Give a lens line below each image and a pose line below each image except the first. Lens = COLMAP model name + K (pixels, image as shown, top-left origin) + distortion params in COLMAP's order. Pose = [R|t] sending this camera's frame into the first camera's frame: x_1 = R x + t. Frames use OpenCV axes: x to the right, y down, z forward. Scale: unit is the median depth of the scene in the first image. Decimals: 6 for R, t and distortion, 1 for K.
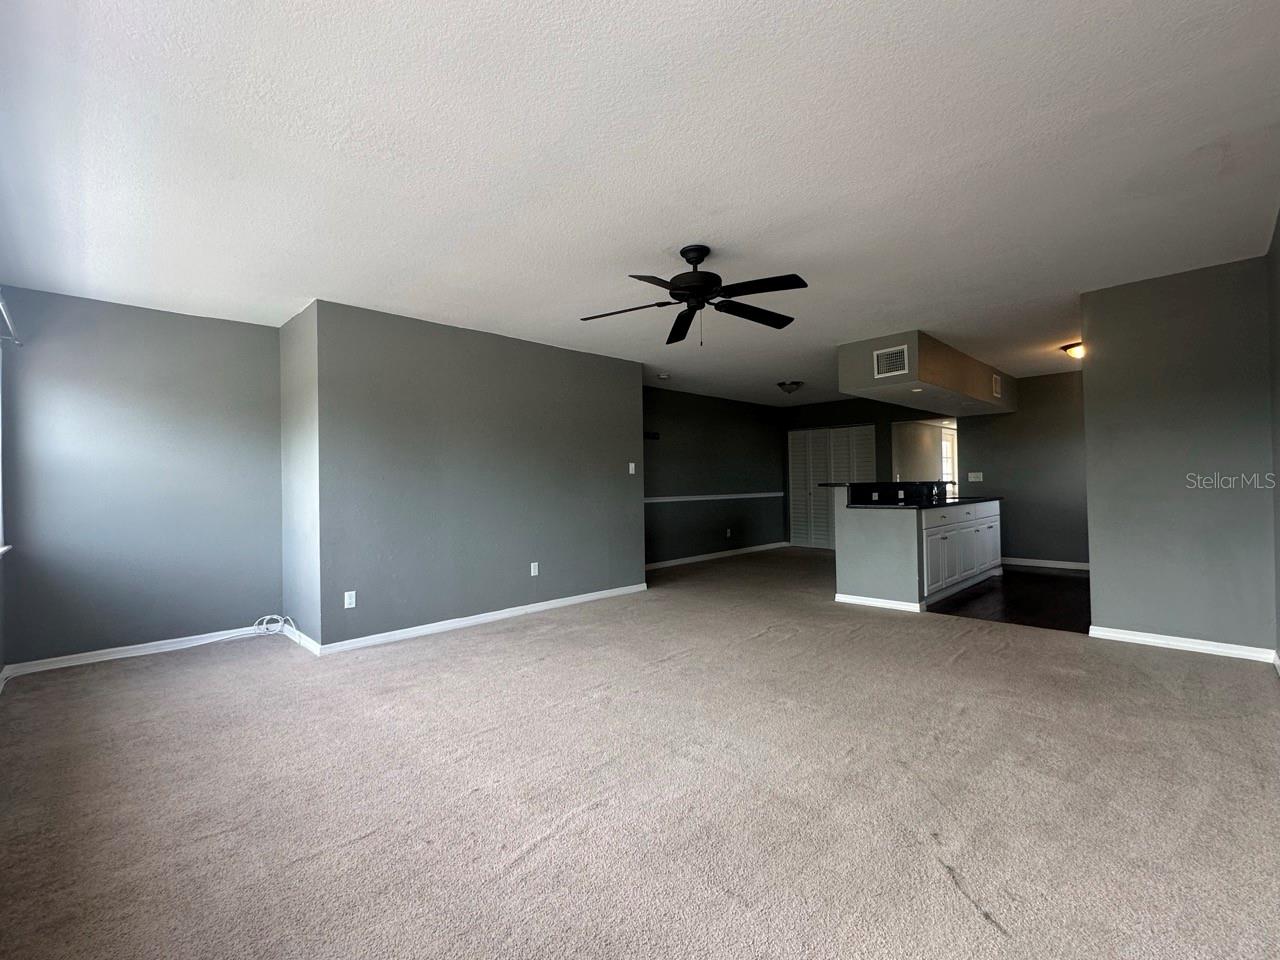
lens RADIAL K [[557.9, 0, 640.0], [0, 557.9, 480.0], [0, 0, 1]] dist [-0.000985, 0.000044]
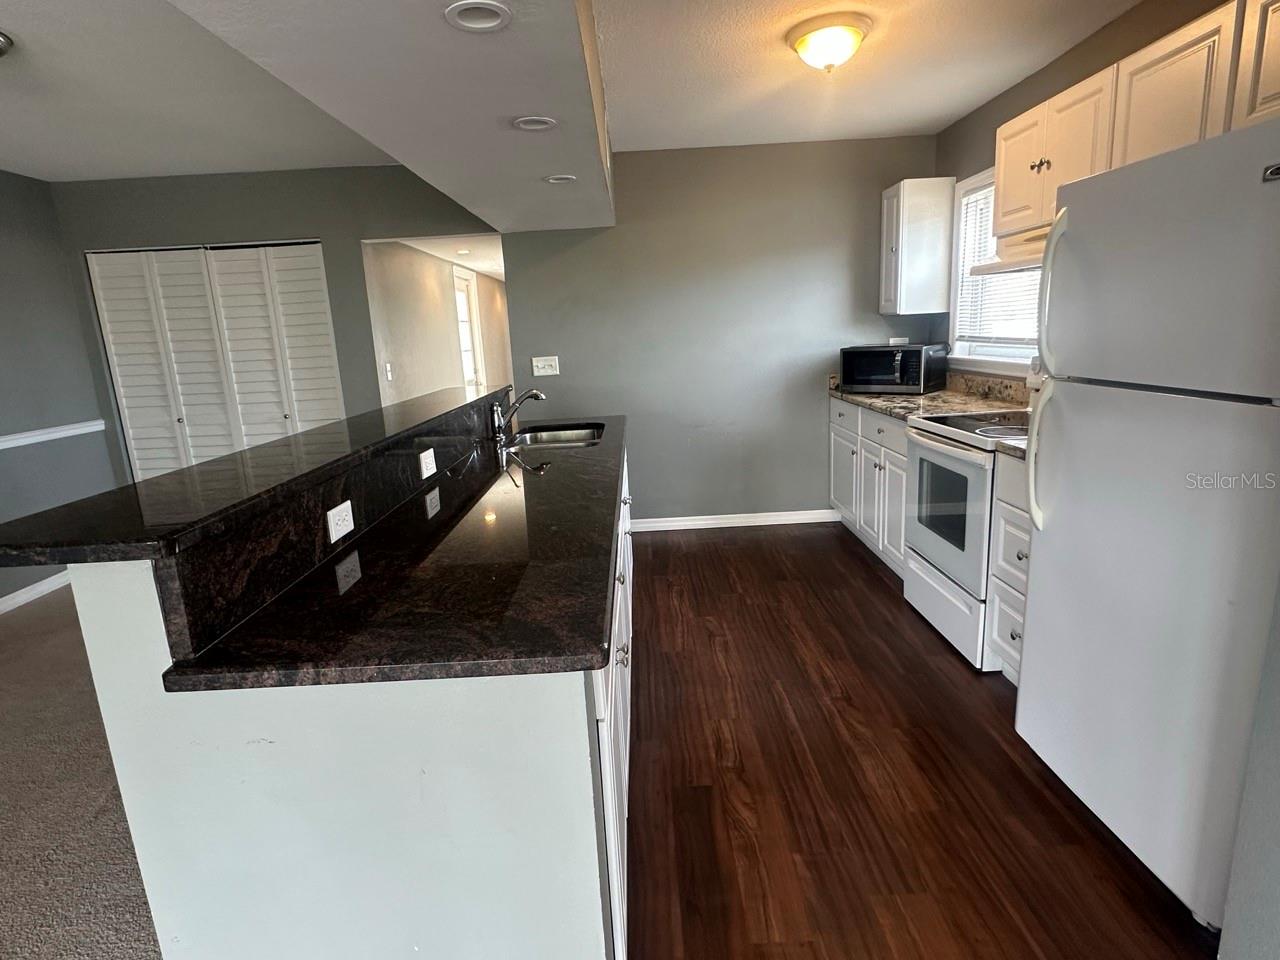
lens RADIAL K [[685.0, 0, 640.0], [0, 685.0, 480.0], [0, 0, 1]] dist [-0.000905, -0.000135]
pose [[0.694569, -0.172809, 0.698363, 0.186552], [0.033667, 0.977466, 0.208389, -0.024399], [-0.718638, -0.121229, 0.684736, 0.430573]]
